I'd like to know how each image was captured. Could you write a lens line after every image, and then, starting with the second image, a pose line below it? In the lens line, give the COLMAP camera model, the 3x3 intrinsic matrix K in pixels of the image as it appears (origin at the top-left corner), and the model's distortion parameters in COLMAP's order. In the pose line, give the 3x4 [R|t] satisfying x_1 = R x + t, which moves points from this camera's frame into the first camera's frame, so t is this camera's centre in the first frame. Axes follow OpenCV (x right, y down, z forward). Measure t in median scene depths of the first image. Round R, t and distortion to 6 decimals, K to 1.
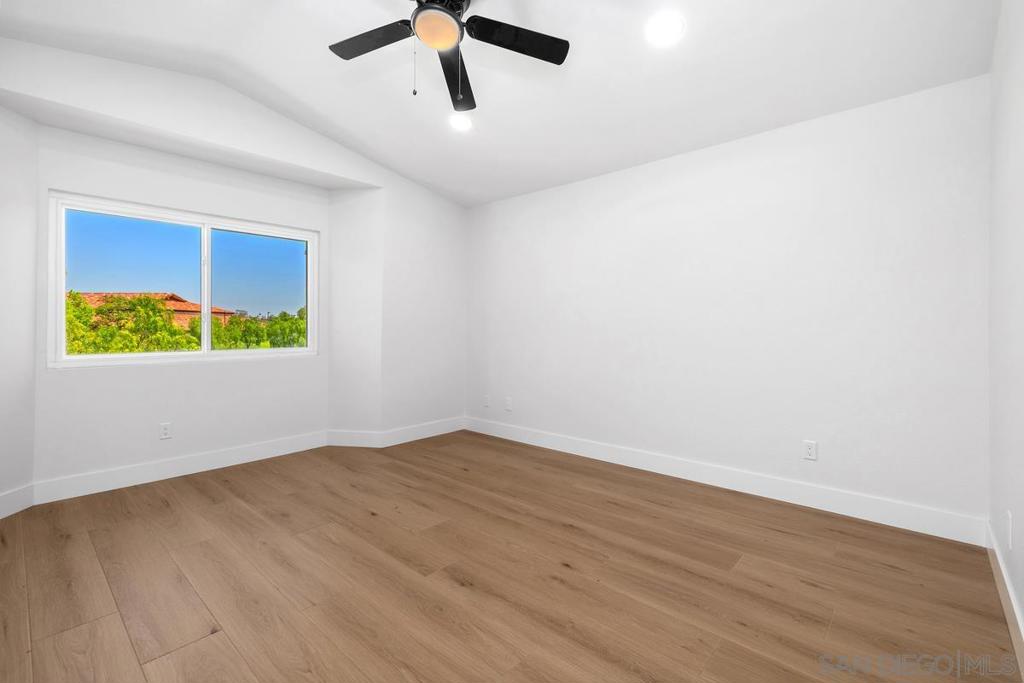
lens RADIAL K [[441.5, 0, 517.2], [0, 441.5, 341.2], [0, 0, 1]] dist [0.003476, -0.001639]
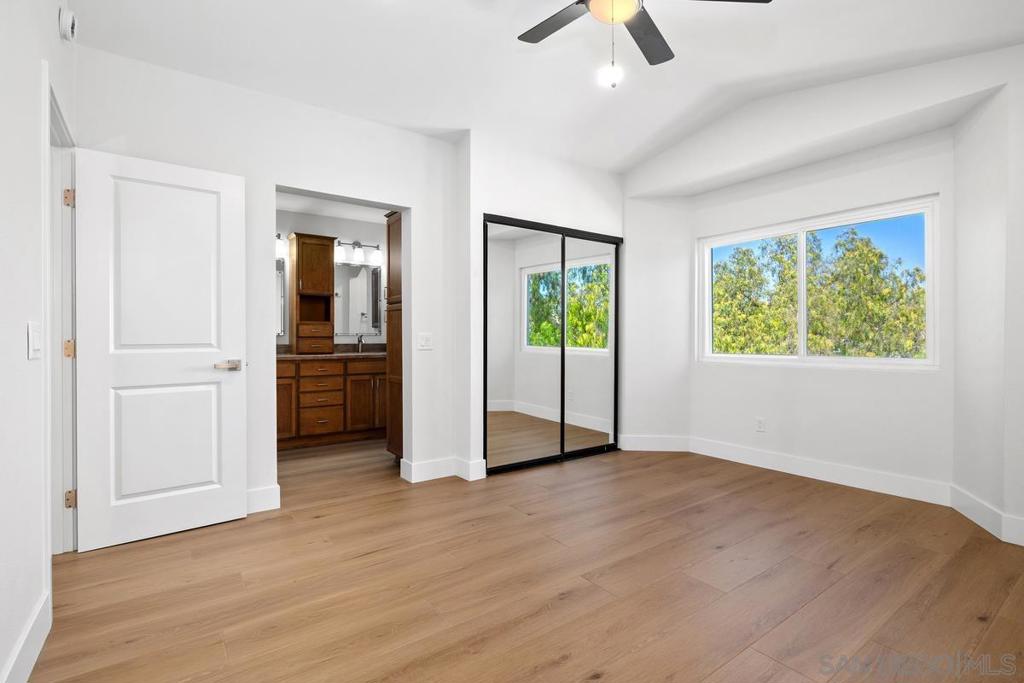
lens RADIAL K [[488.3, 0, 515.8], [0, 488.3, 342.8], [0, 0, 1]] dist [-0.009712, 0.002903]
pose [[-0.214450, 0.010589, -0.976678, 0.620393], [-0.025355, 0.999544, 0.016404, -0.010642], [0.976406, 0.028282, -0.214083, 0.738718]]
